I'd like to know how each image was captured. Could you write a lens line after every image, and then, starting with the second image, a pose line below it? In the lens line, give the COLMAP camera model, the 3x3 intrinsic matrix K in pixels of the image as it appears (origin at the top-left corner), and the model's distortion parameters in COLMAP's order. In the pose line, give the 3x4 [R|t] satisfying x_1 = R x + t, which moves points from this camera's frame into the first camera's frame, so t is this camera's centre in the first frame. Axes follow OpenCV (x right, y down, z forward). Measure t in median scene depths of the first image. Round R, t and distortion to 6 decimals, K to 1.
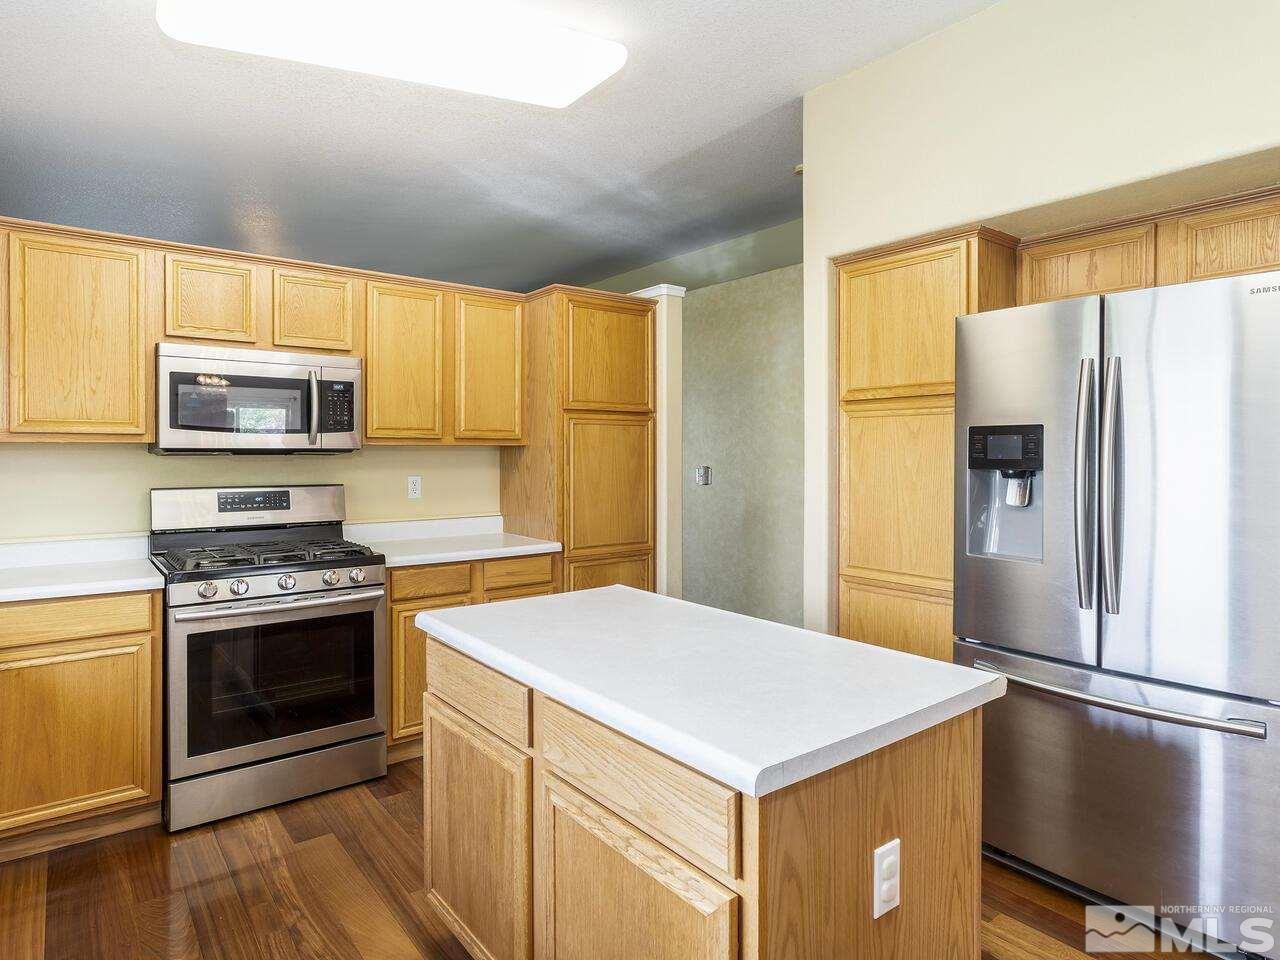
lens RADIAL K [[747.1, 0, 640.6], [0, 747.1, 460.2], [0, 0, 1]] dist [0.000642, -0.000103]
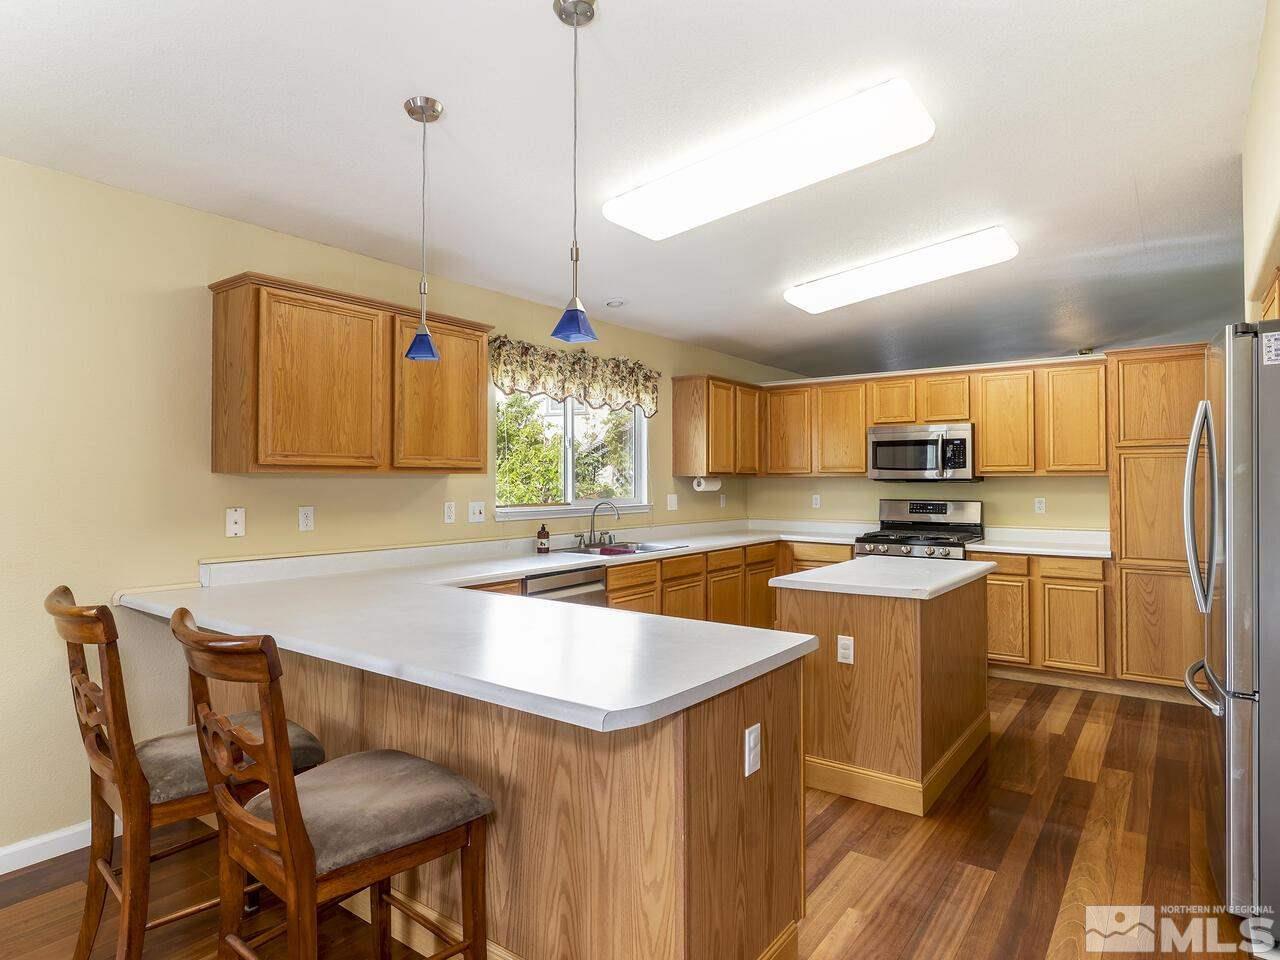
lens RADIAL K [[730.5, 0, 640.0], [0, 730.5, 480.0], [0, 0, 1]] dist [0.001326, 0.000083]
pose [[0.265820, -0.003207, -0.964017, 0.983360], [-0.011797, 0.999909, -0.006580, 0.006635], [0.963951, 0.013121, 0.265758, -0.123818]]
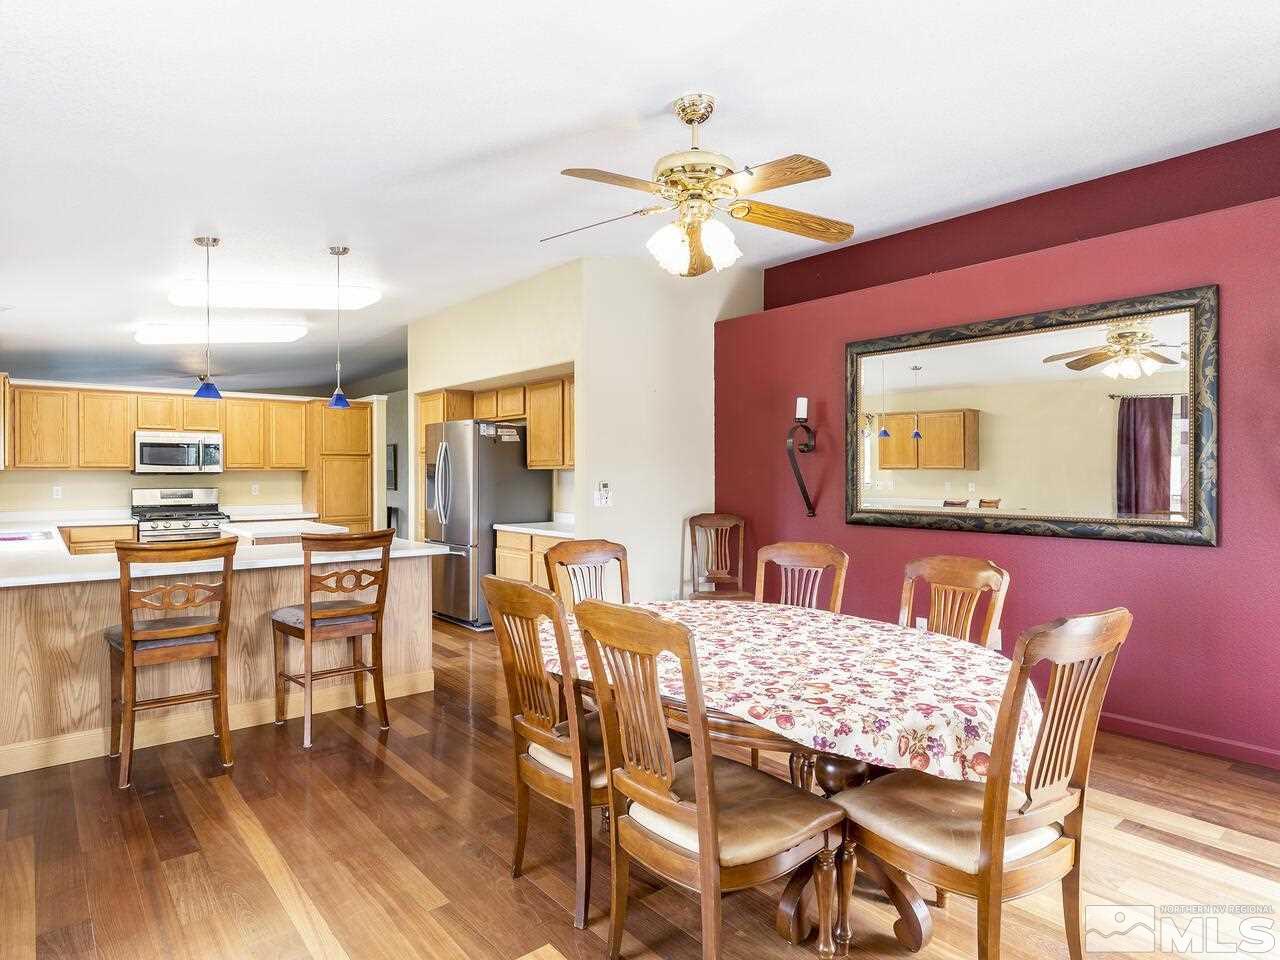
lens RADIAL K [[730.5, 0, 640.0], [0, 730.5, 480.0], [0, 0, 1]] dist [0.001326, 0.000083]
pose [[0.999233, -0.006385, 0.038636, 0.862774], [0.006511, 0.999974, -0.003141, 0.025764], [-0.038615, 0.003390, 0.999248, -1.373726]]
